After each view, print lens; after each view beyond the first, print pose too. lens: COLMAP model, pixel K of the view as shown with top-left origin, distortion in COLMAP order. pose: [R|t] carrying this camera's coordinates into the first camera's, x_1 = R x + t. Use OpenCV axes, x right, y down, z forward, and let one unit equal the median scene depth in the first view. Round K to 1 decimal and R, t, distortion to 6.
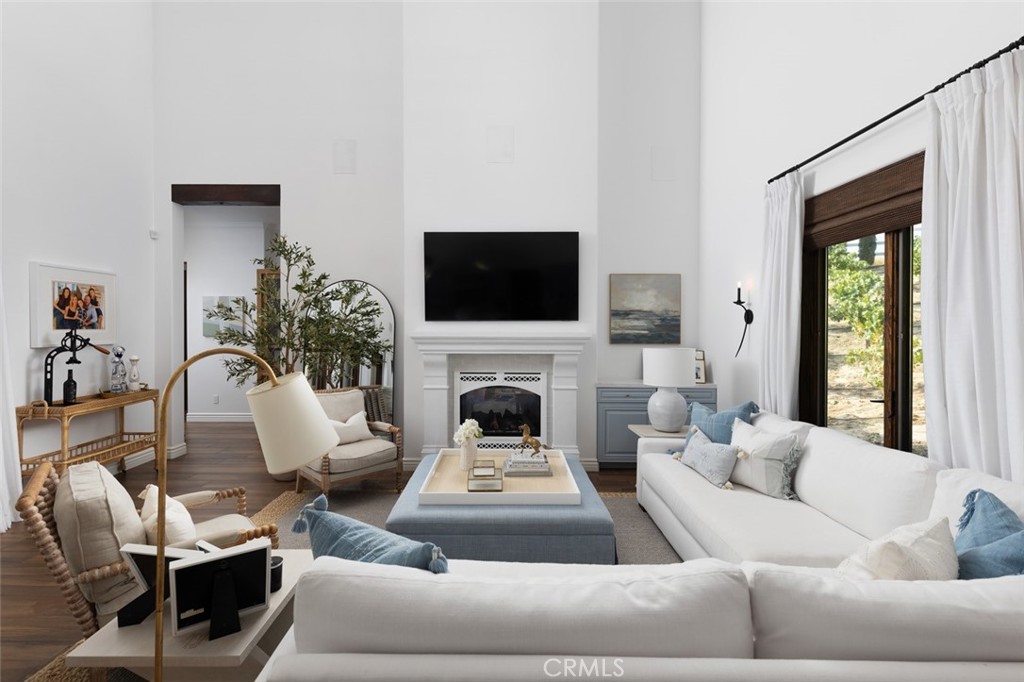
lens RADIAL K [[462.4, 0, 498.1], [0, 462.4, 325.1], [0, 0, 1]] dist [0.007947, -0.000823]
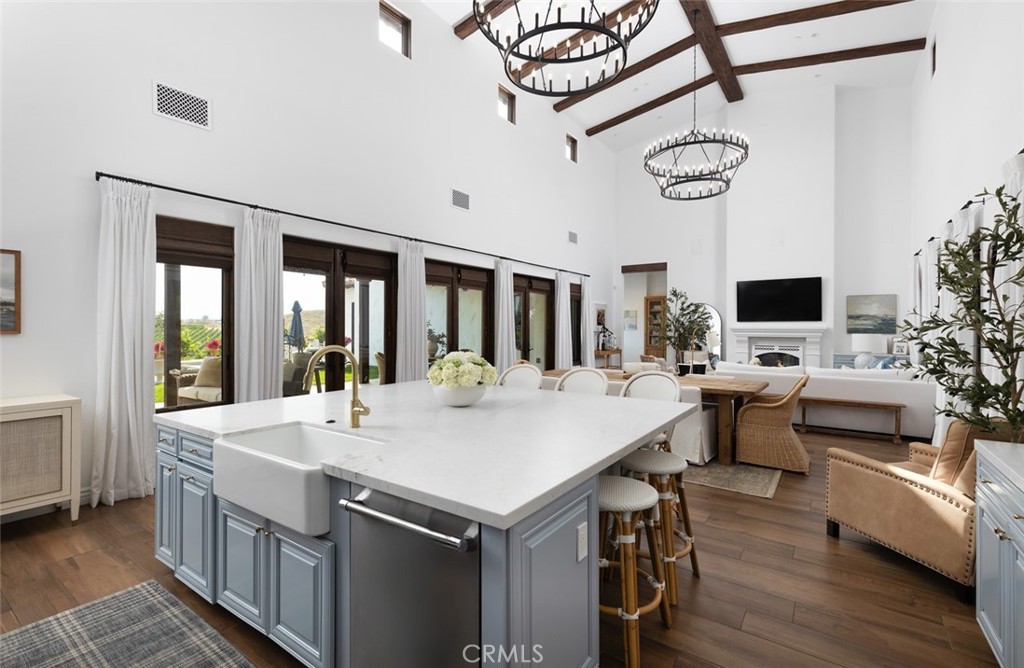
lens RADIAL K [[460.4, 0, 509.5], [0, 460.4, 331.8], [0, 0, 1]] dist [0.004085, 0.000452]
pose [[0.818552, 0.005512, -0.574407, 0.206778], [0.000827, 0.999942, 0.010773, 0.013733], [0.574432, -0.009293, 0.818499, -1.358054]]
